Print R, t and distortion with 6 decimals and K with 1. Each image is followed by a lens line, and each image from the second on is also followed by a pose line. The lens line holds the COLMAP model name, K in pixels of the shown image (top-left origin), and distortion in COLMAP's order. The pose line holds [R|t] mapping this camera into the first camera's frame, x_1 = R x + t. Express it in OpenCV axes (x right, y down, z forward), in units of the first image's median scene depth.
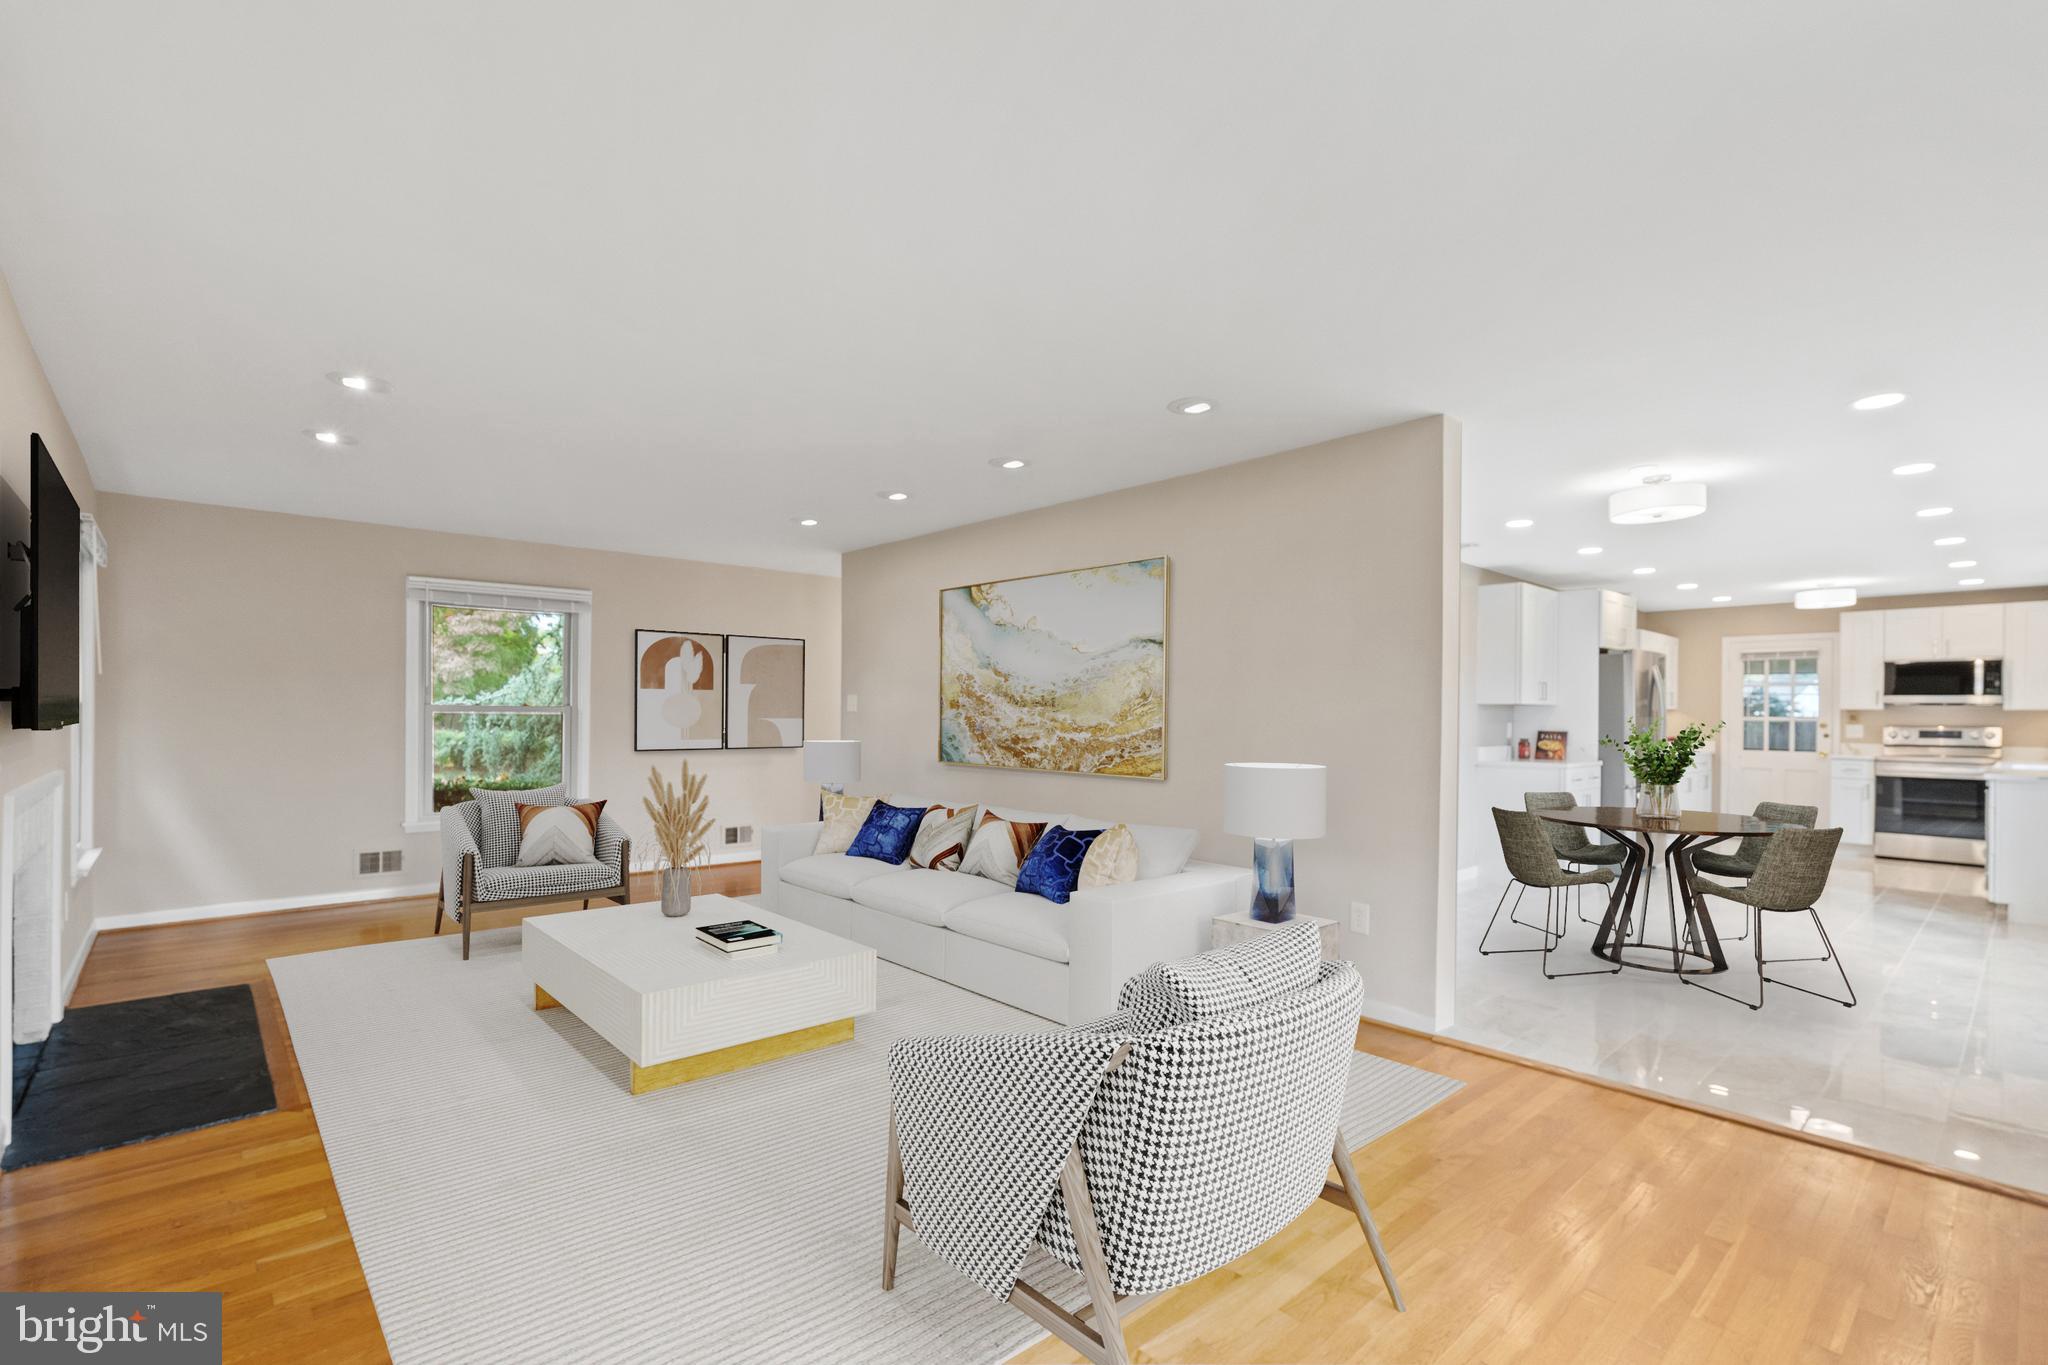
lens RADIAL K [[952.5, 0, 988.9], [0, 952.5, 716.5], [0, 0, 1]] dist [-0.003283, -0.000824]
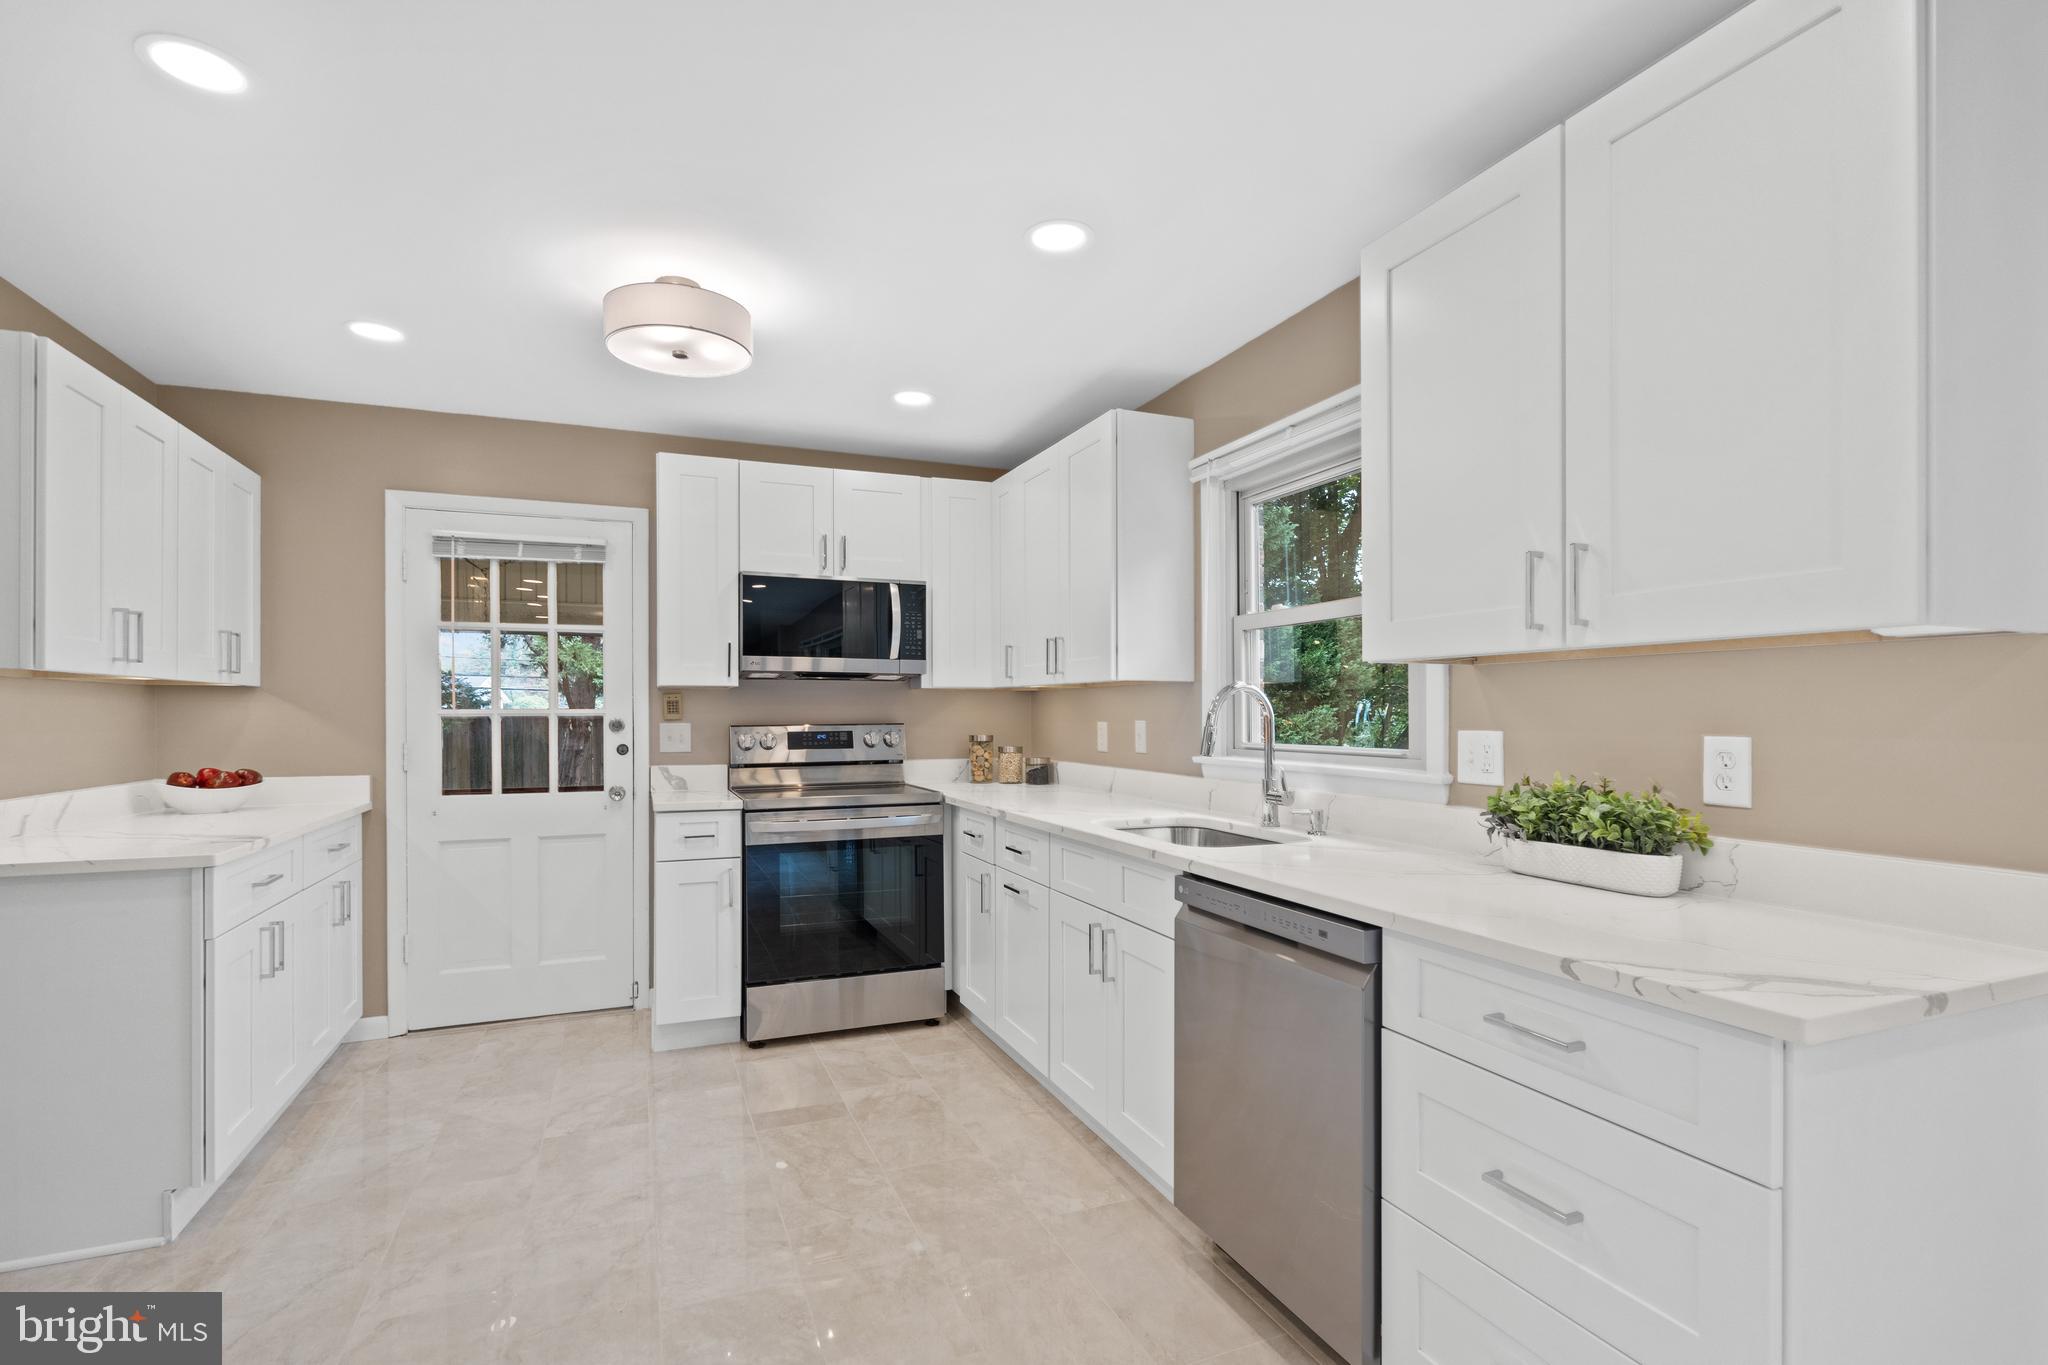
lens RADIAL K [[952.5, 0, 1022.4], [0, 952.5, 710.5], [0, 0, 1]] dist [-0.003283, -0.000824]
pose [[0.318765, -0.007767, 0.947802, 0.568792], [0.010826, 0.999931, 0.004554, 0.003025], [-0.947772, 0.008809, 0.318827, 0.737272]]
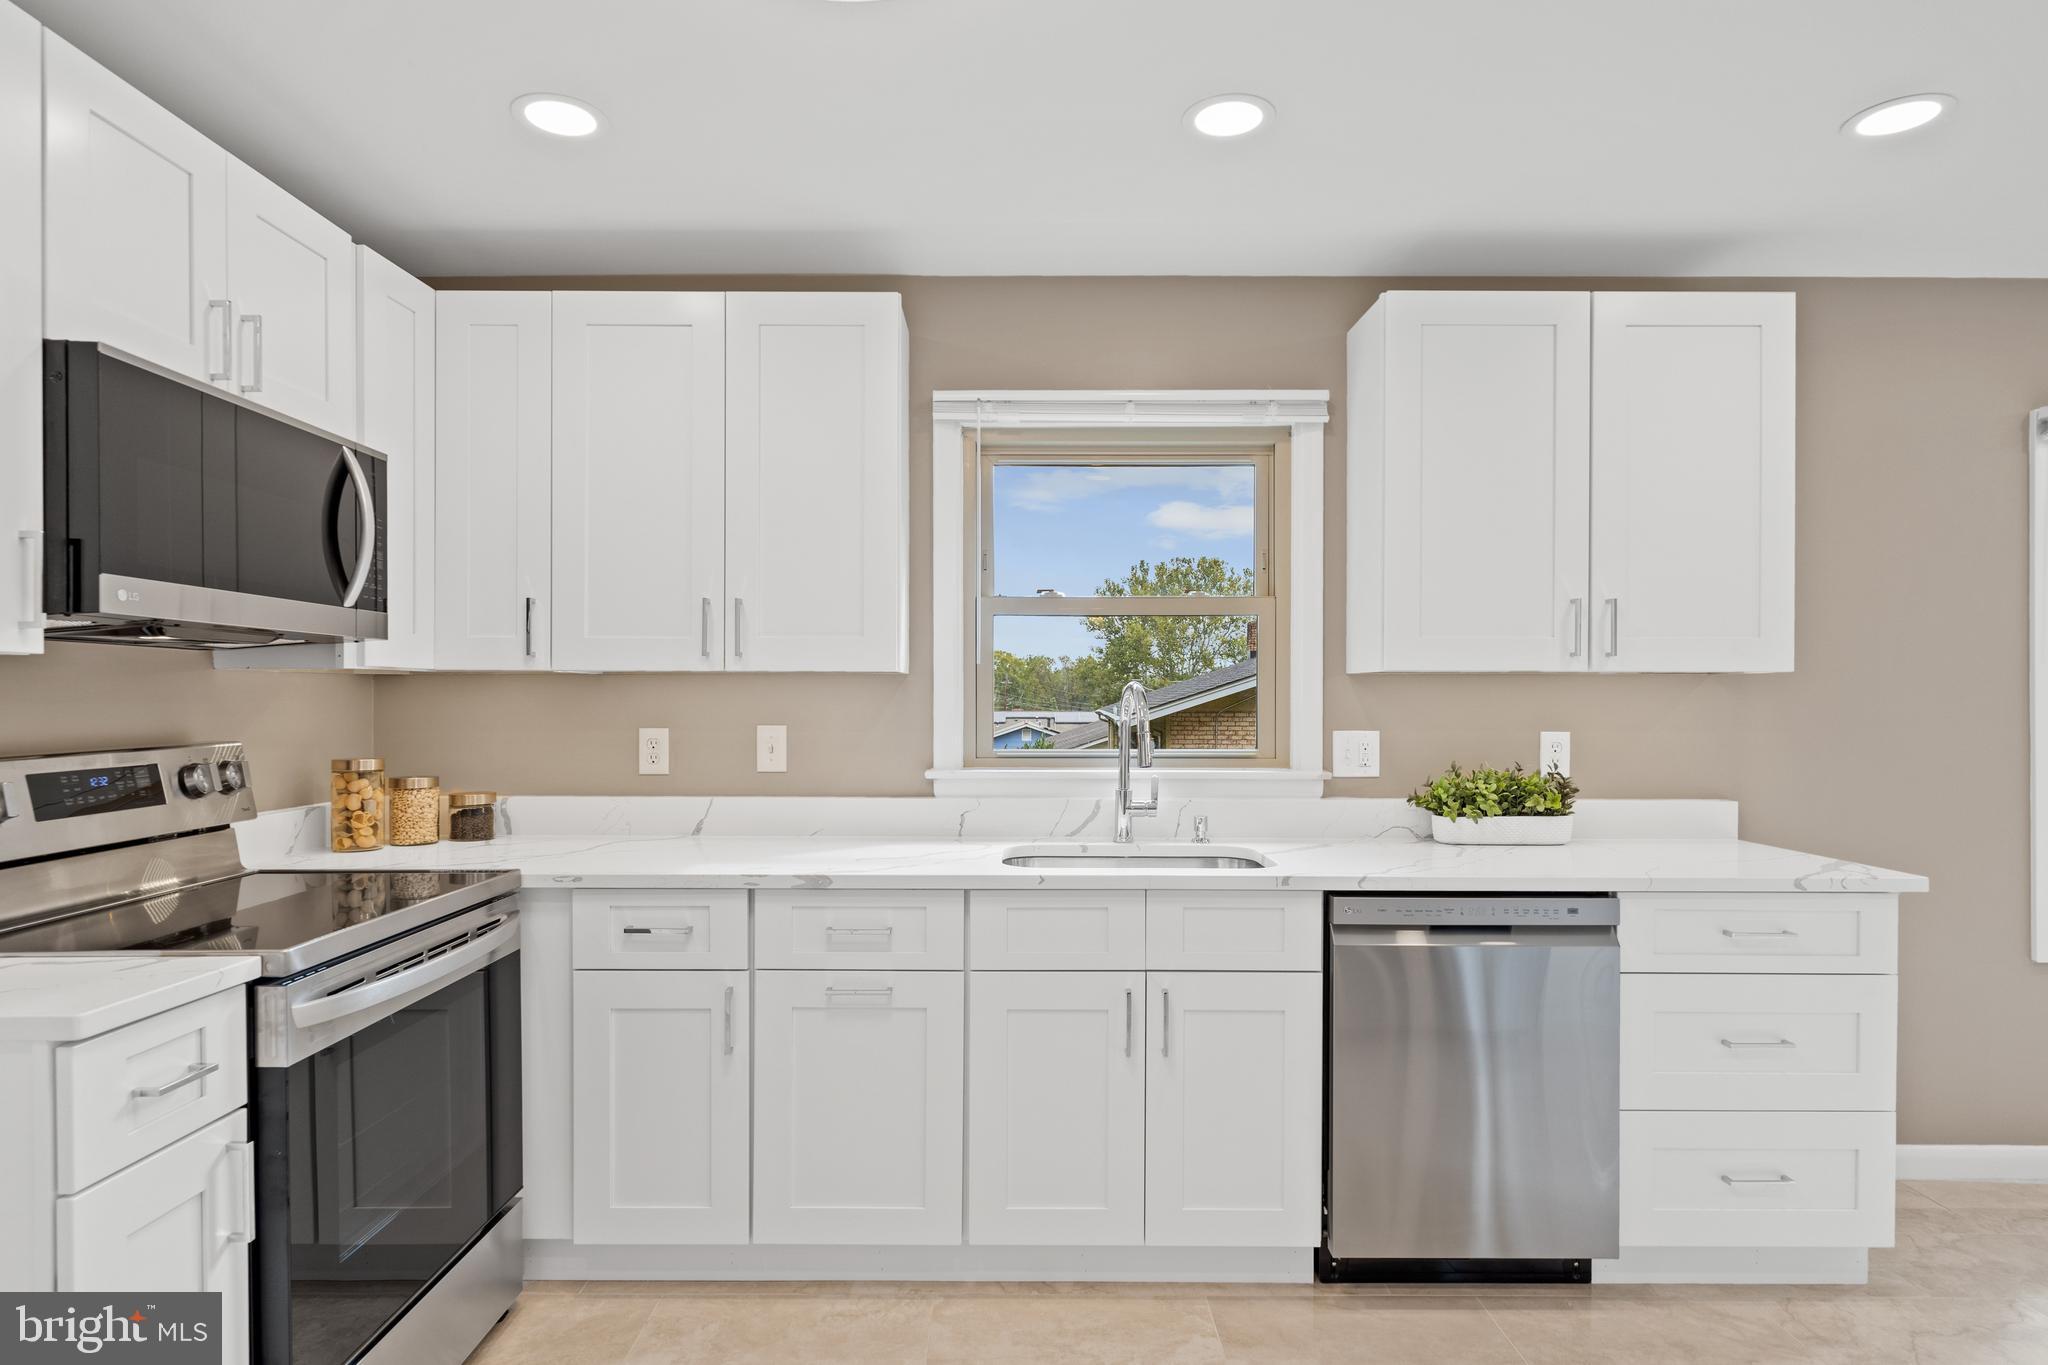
lens RADIAL K [[1159.9, 0, 1015.1], [0, 1159.9, 694.6], [0, 0, 1]] dist [-0.001979, 0.000537]
pose [[-0.757175, -0.011376, 0.653113, 0.693204], [-0.004859, 0.999919, 0.011783, -0.003951], [-0.653194, 0.005748, -0.757169, 1.037718]]
